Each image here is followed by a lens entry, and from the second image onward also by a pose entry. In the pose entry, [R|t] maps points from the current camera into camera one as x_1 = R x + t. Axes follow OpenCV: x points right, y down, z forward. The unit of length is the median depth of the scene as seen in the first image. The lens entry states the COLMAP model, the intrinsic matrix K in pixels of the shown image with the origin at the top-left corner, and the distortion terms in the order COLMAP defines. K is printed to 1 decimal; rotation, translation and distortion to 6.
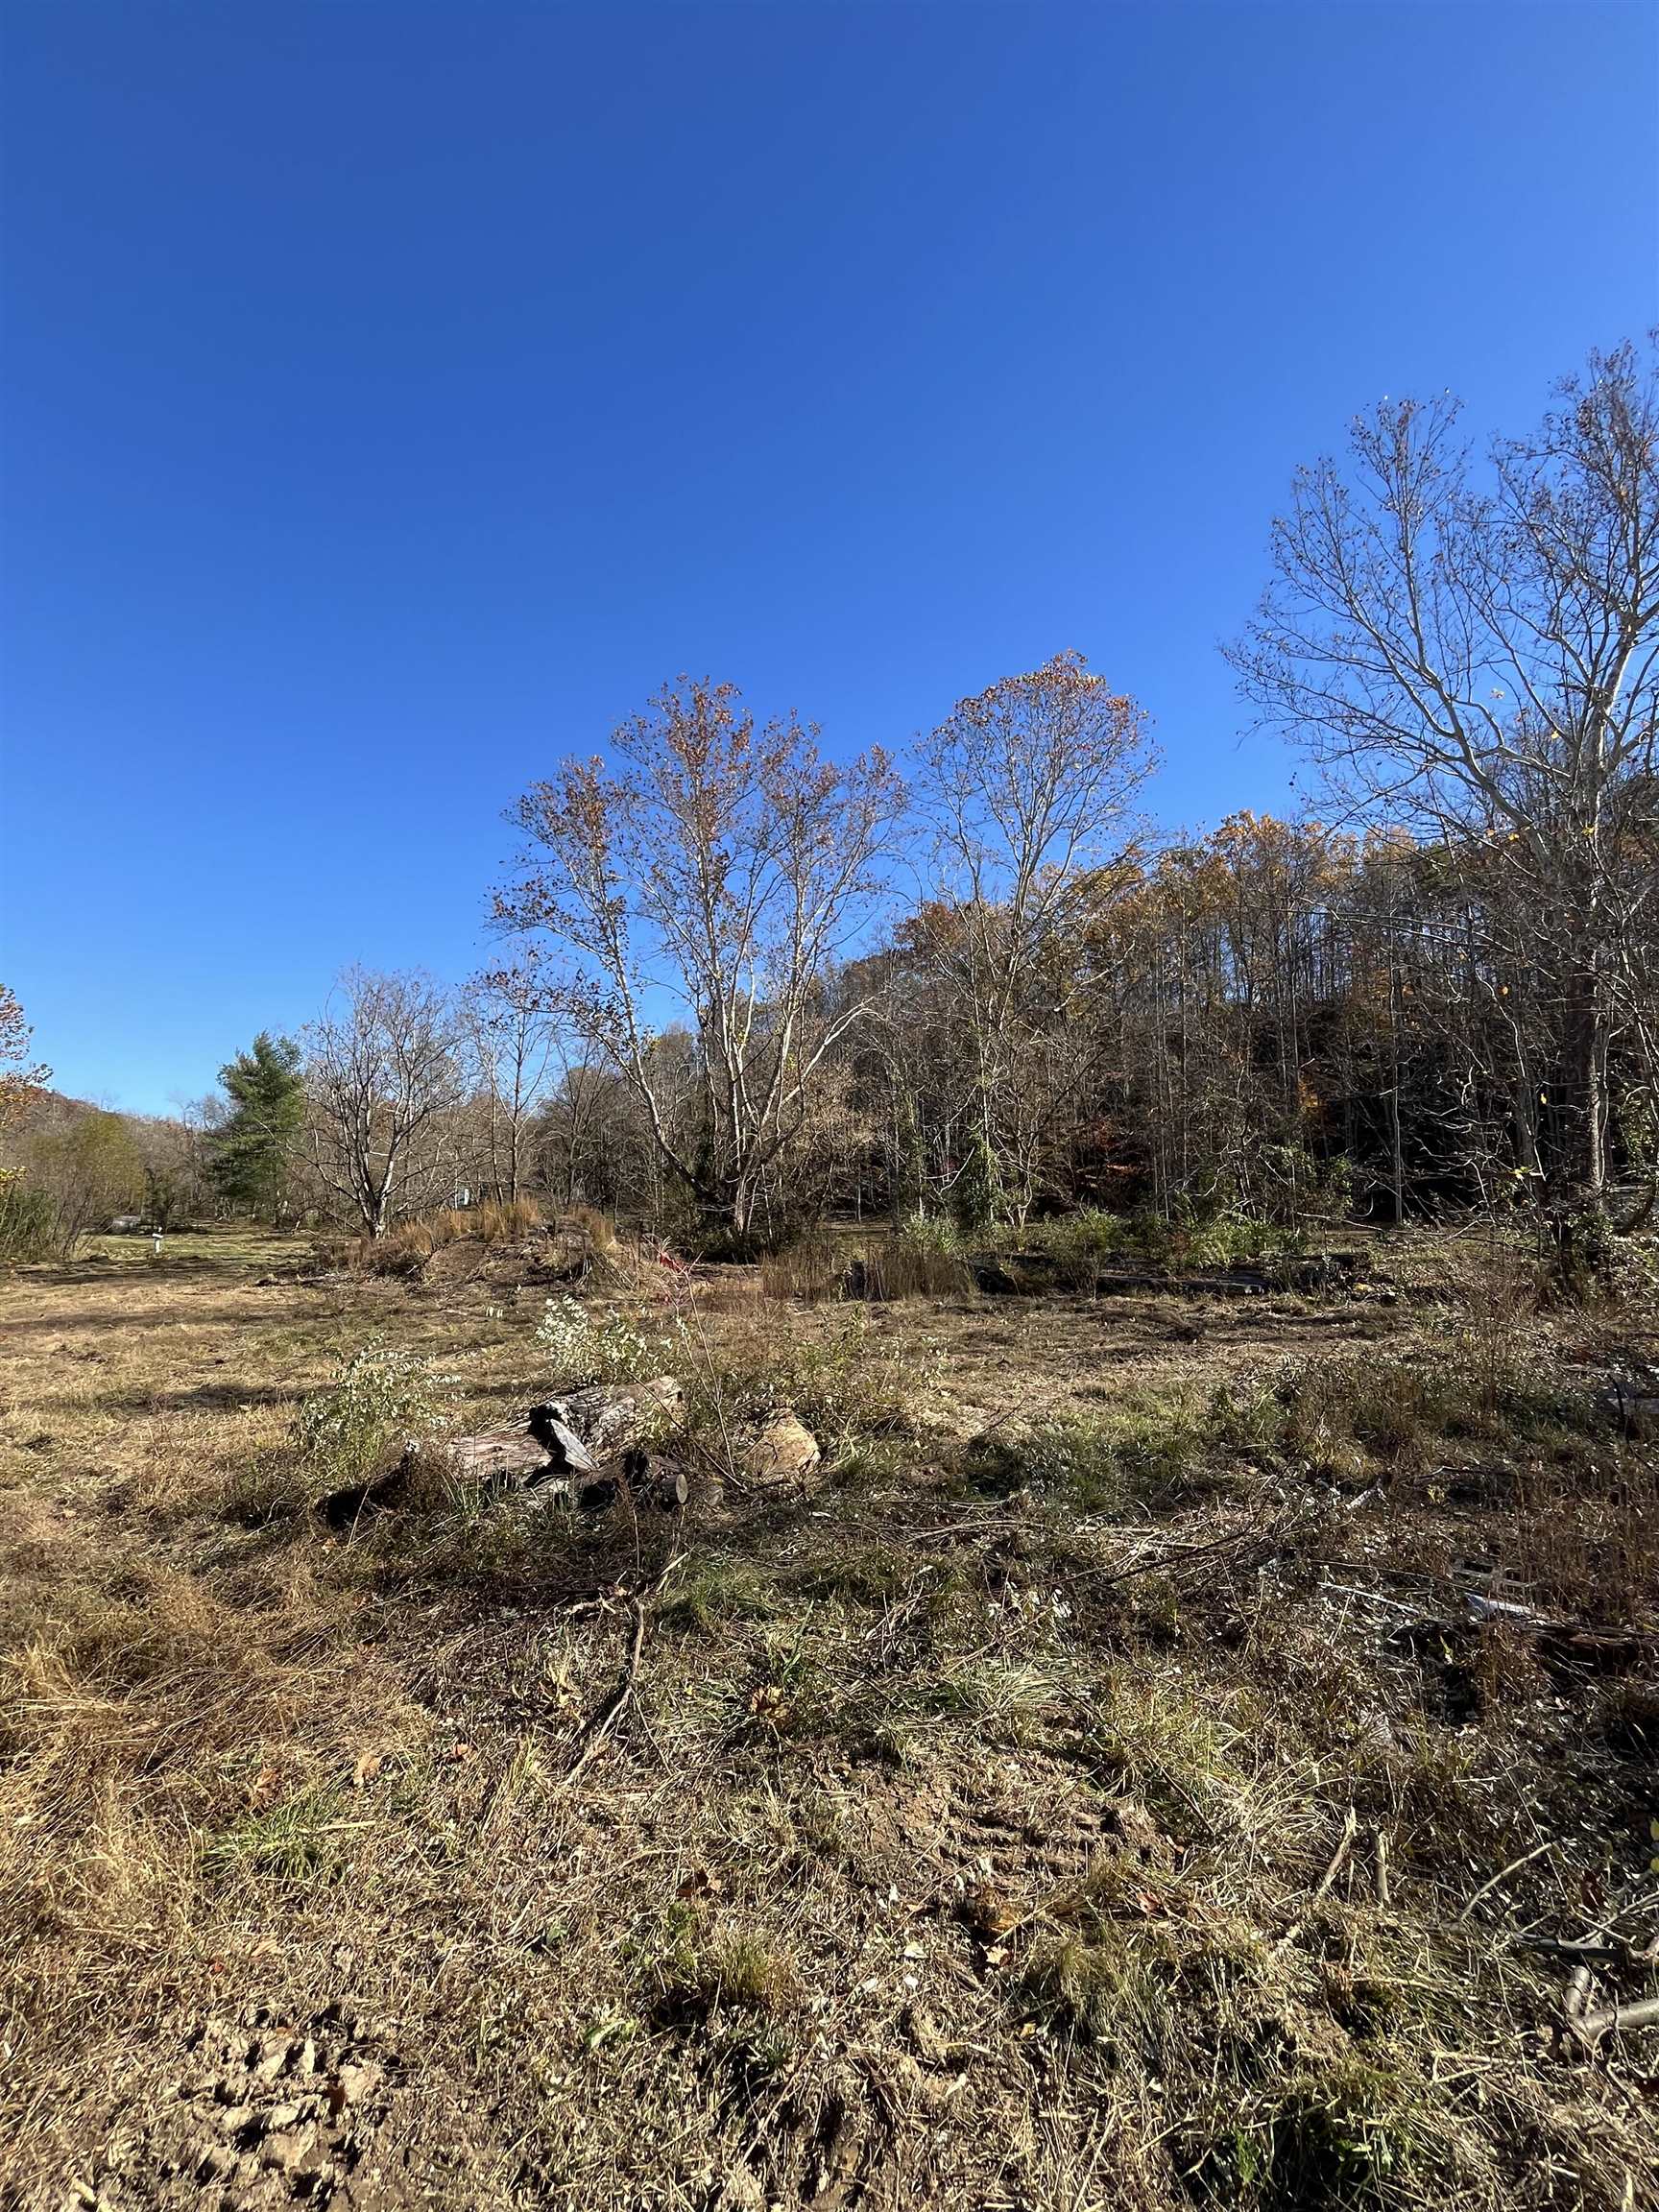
lens RADIAL K [[890.4, 0, 823.6], [0, 890.4, 1107.1], [0, 0, 1]] dist [-0.013869, -0.000131]
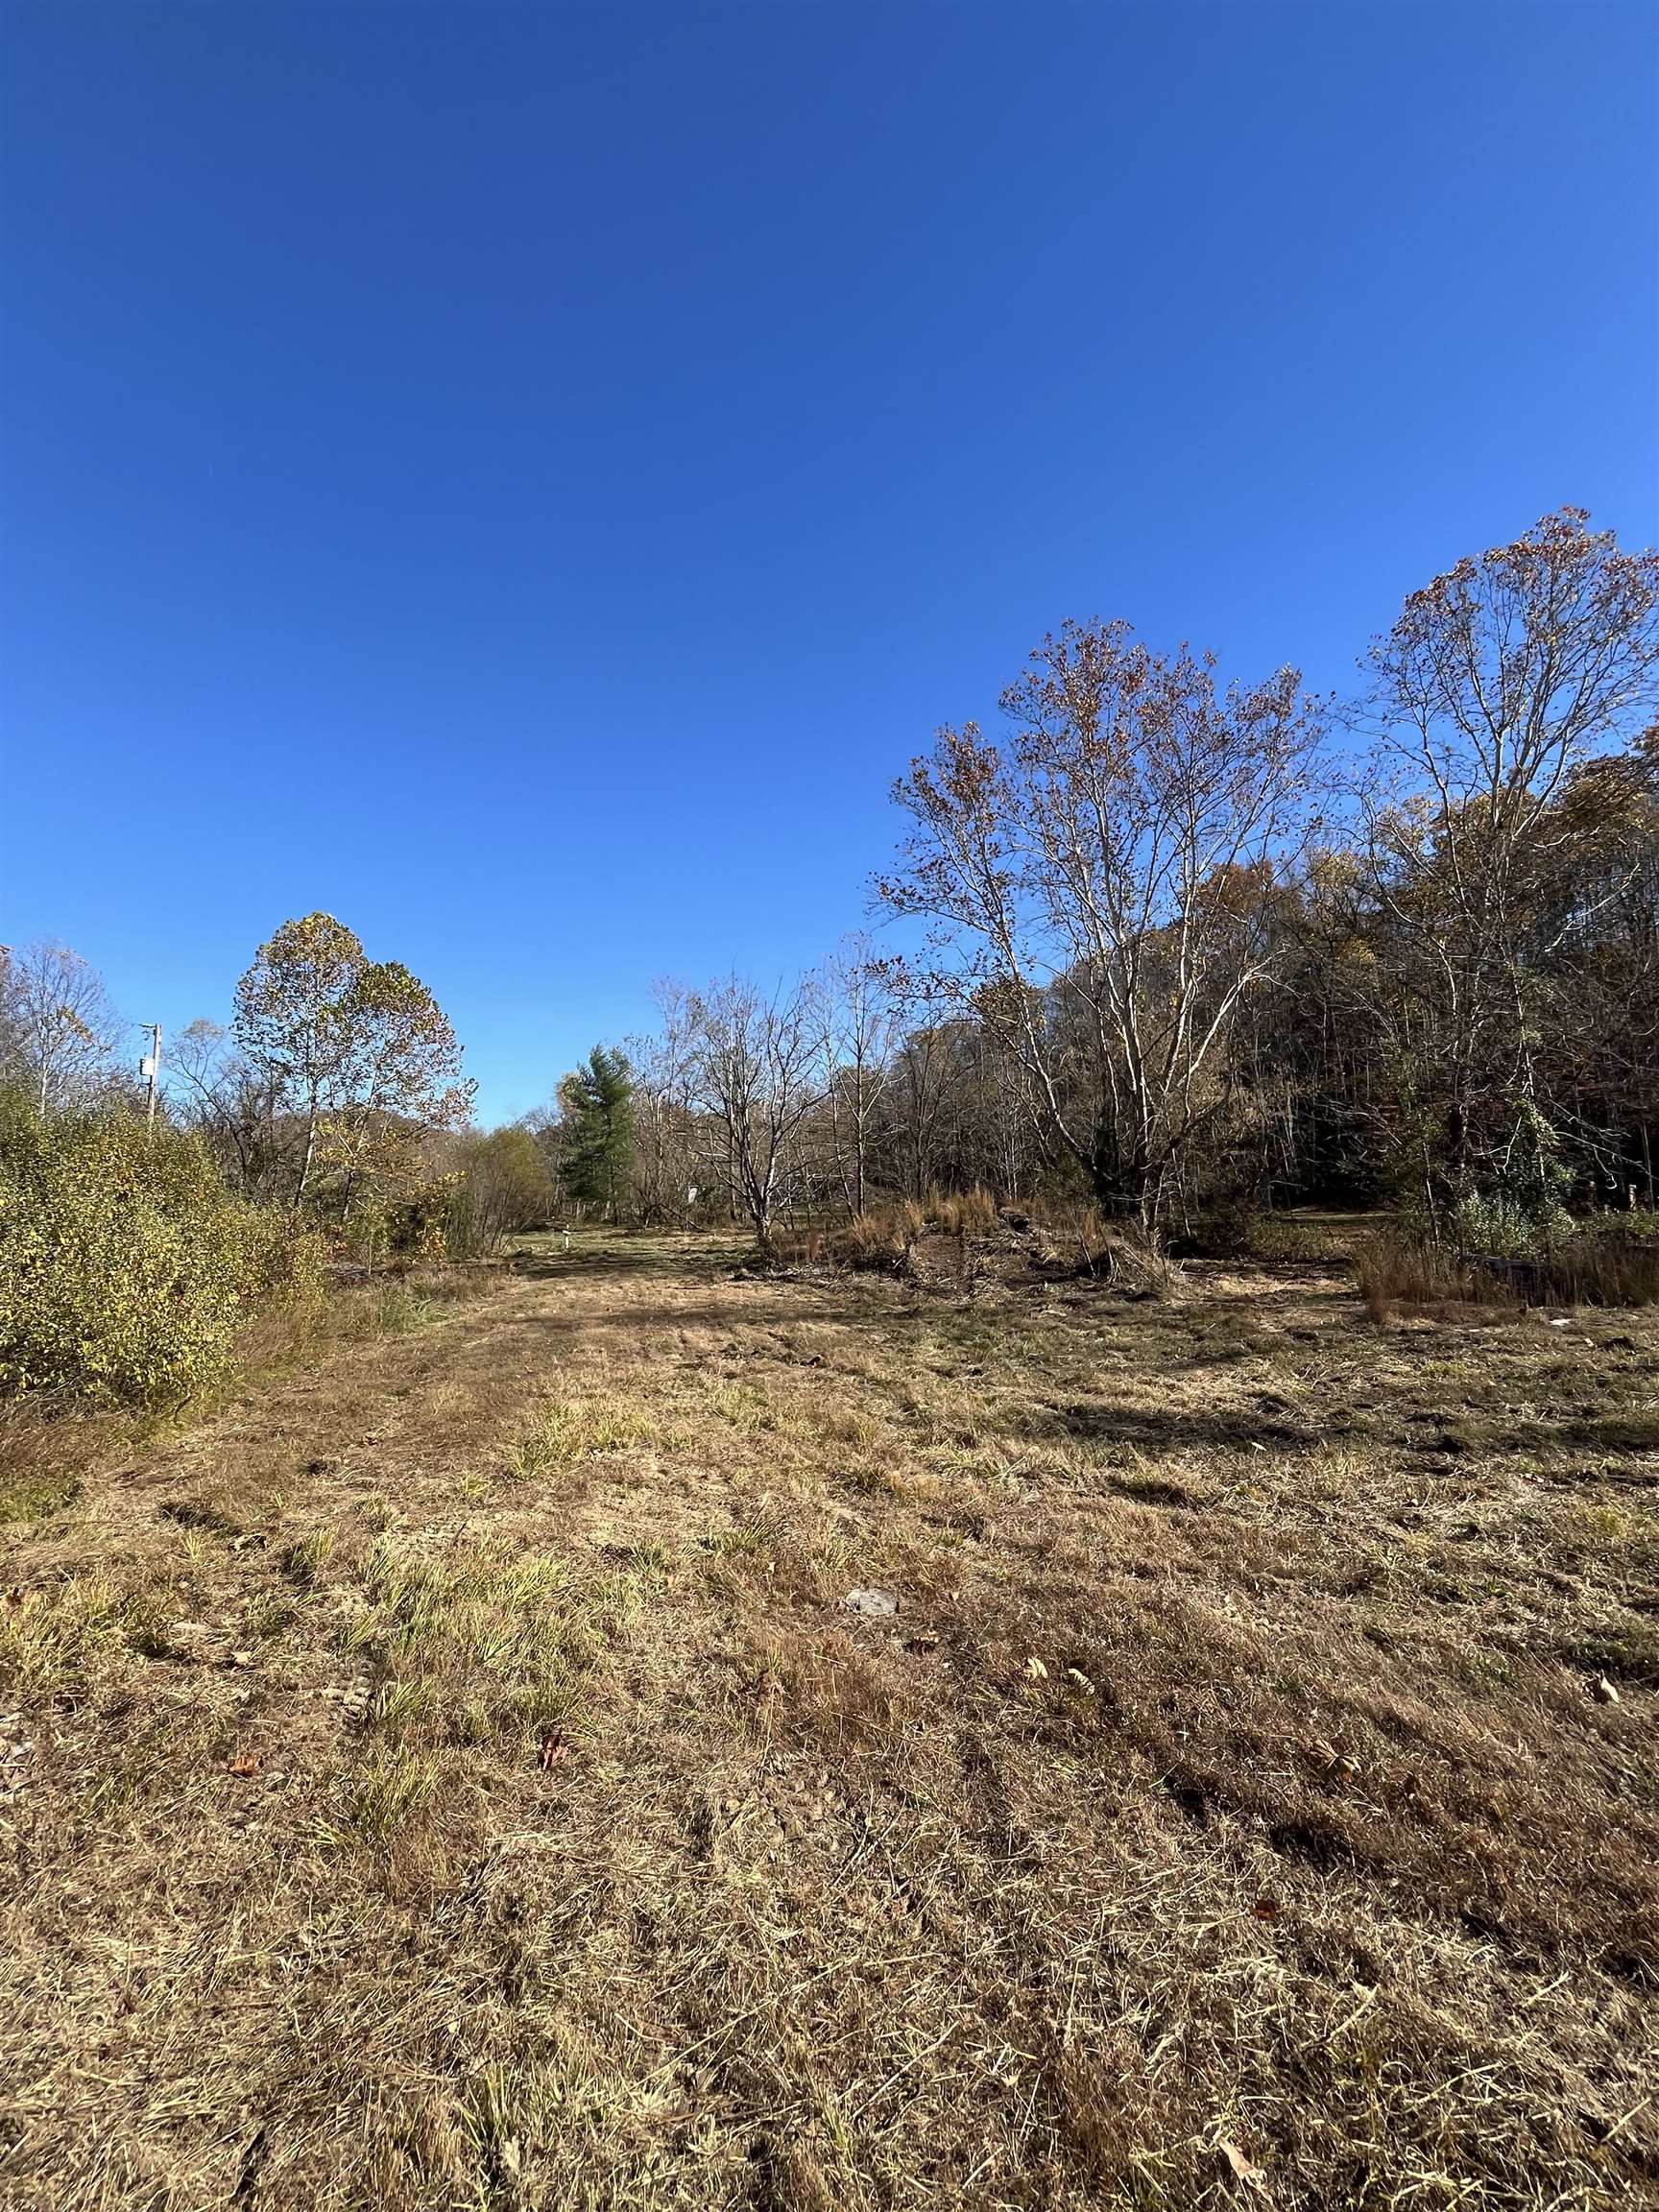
lens RADIAL K [[890.4, 0, 836.4], [0, 890.4, 1112.4], [0, 0, 1]] dist [-0.013869, -0.000131]
pose [[0.966576, -0.039992, -0.253242, -0.128833], [0.043030, 0.999053, 0.006466, 0.005210], [0.252744, -0.017147, 0.967381, 0.029052]]
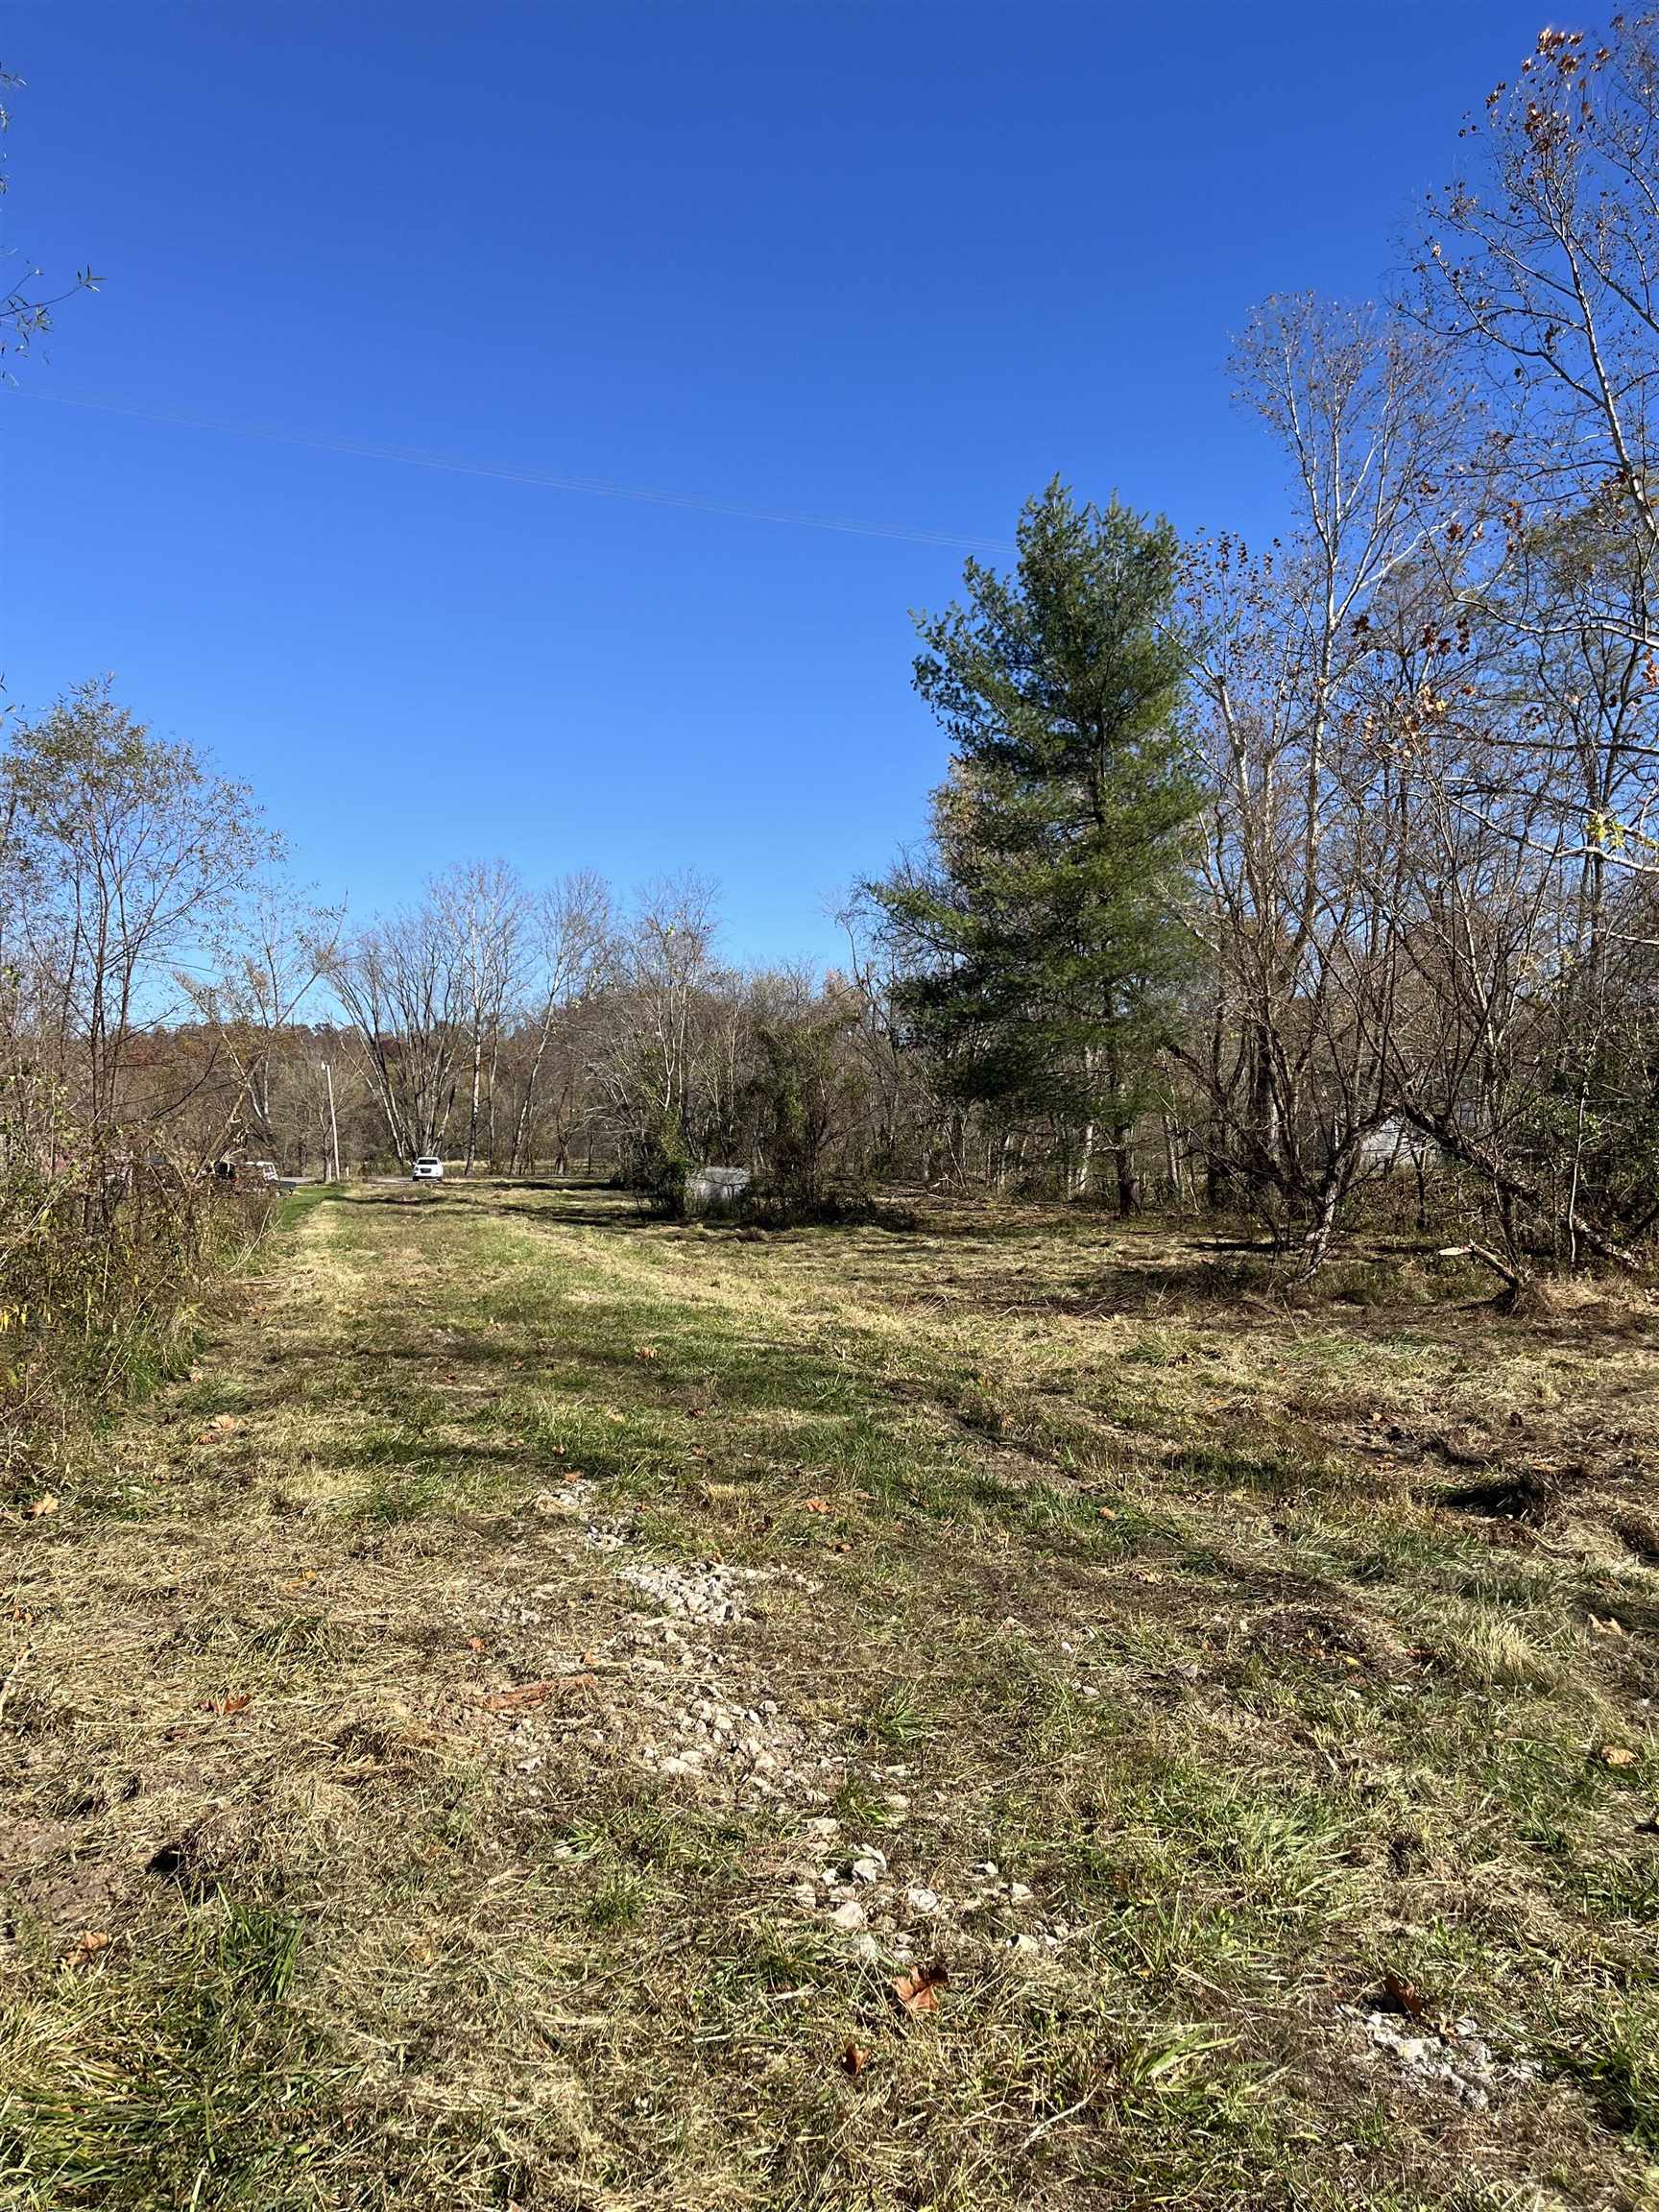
lens RADIAL K [[1661.0, 0, 830.5], [0, 1661.0, 1109.4], [0, 0, 1]] dist [0.011958, 0.001613]
pose [[0.798728, -0.009283, -0.601621, -0.638890], [0.065532, 0.995275, 0.071646, 0.101390], [0.598113, -0.096651, 0.795562, 0.902021]]
